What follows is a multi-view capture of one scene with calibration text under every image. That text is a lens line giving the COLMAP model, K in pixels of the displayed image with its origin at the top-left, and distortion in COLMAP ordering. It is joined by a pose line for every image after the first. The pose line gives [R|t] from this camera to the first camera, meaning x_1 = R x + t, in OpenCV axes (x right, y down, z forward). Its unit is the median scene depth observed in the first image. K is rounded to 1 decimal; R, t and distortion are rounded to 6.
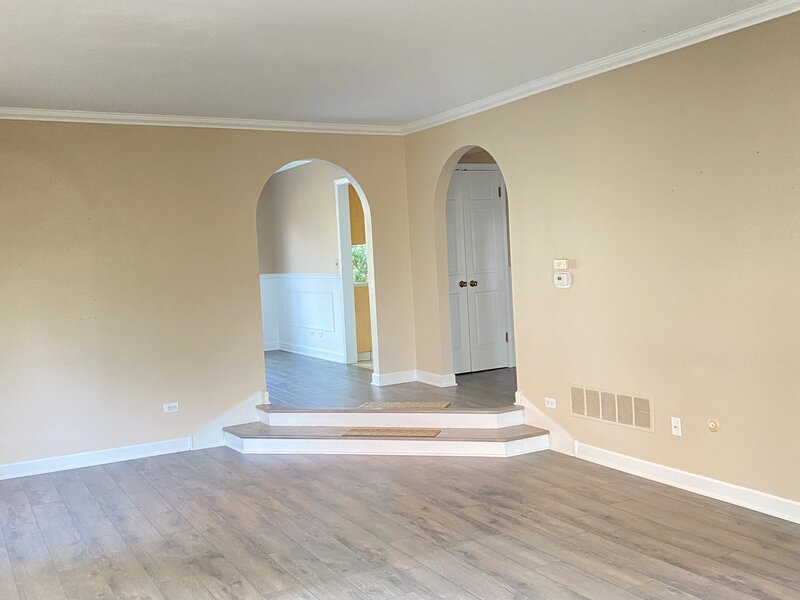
lens RADIAL K [[864.8, 0, 400.5], [0, 864.8, 300.4], [0, 0, 1]] dist [0.164879, 0.000000]
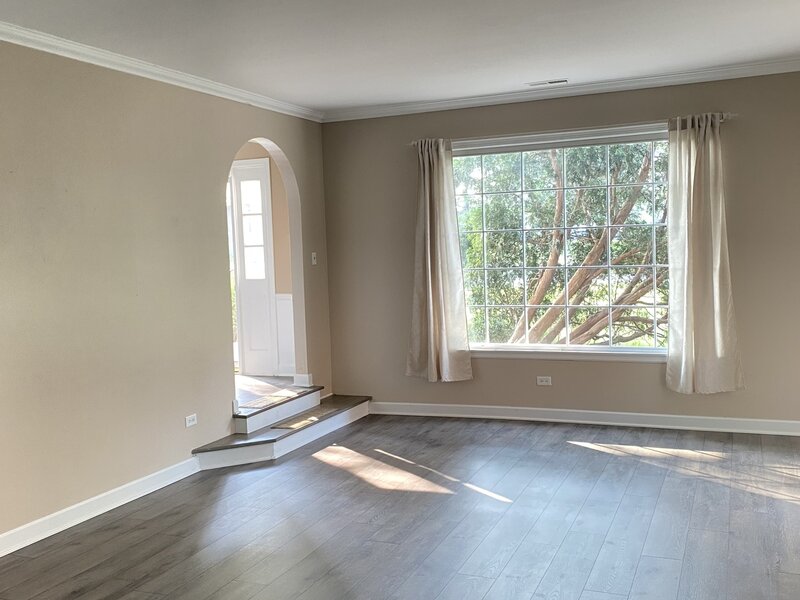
lens RADIAL K [[864.8, 0, 402.5], [0, 864.8, 294.9], [0, 0, 1]] dist [0.164879, 0.000000]
pose [[-0.613507, 0.038267, 0.788762, -0.625941], [0.125240, 0.990899, 0.049339, -0.020302], [-0.779695, 0.129055, -0.612715, 1.321311]]
